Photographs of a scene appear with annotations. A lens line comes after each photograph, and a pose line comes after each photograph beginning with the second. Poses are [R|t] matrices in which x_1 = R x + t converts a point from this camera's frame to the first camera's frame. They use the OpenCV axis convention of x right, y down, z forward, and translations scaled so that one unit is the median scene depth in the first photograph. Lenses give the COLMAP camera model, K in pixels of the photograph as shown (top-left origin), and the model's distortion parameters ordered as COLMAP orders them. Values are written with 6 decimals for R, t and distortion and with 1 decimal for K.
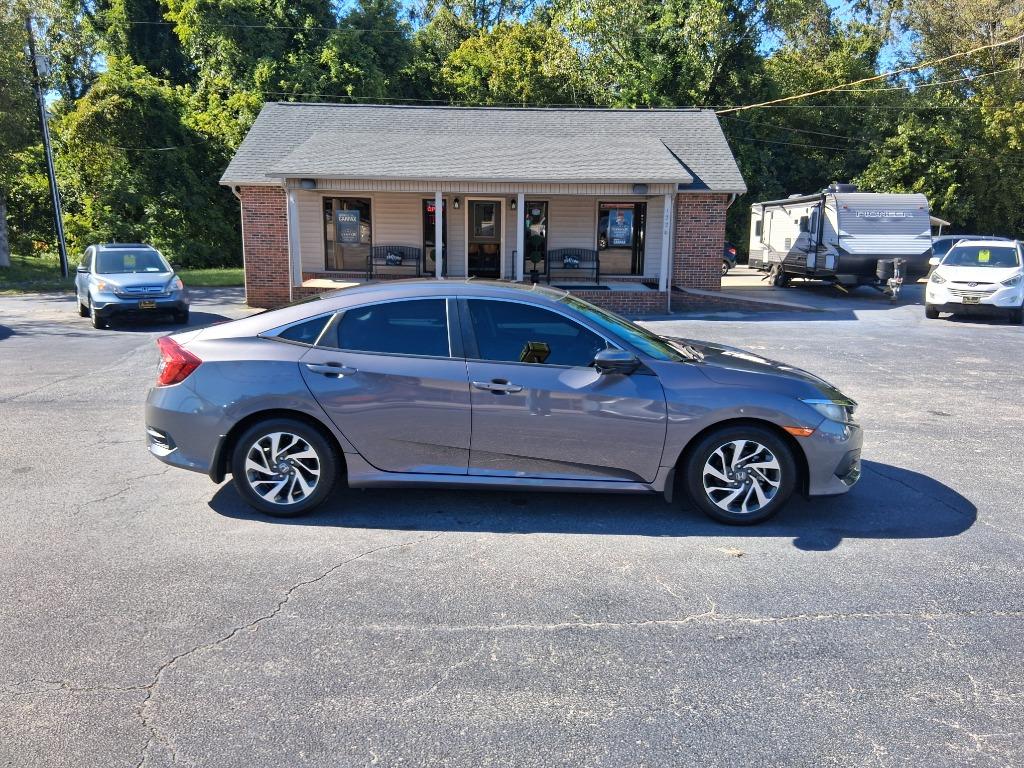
lens RADIAL K [[799.0, 0, 506.4], [0, 799.0, 421.6], [0, 0, 1]] dist [0.072590, -0.120192]
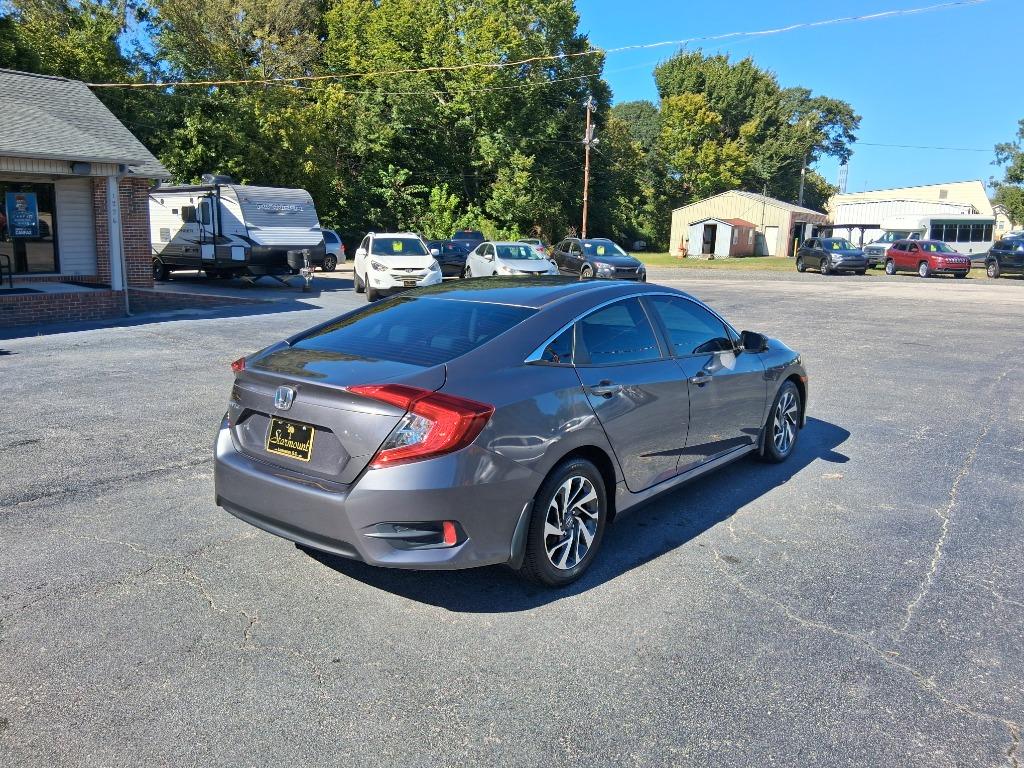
lens RADIAL K [[799.0, 0, 523.1], [0, 799.0, 417.0], [0, 0, 1]] dist [0.072590, -0.120192]
pose [[0.582301, -0.180907, 0.792590, -0.228997], [0.176252, 0.979832, 0.094155, -0.031664], [-0.793638, 0.084869, 0.602442, 0.138187]]
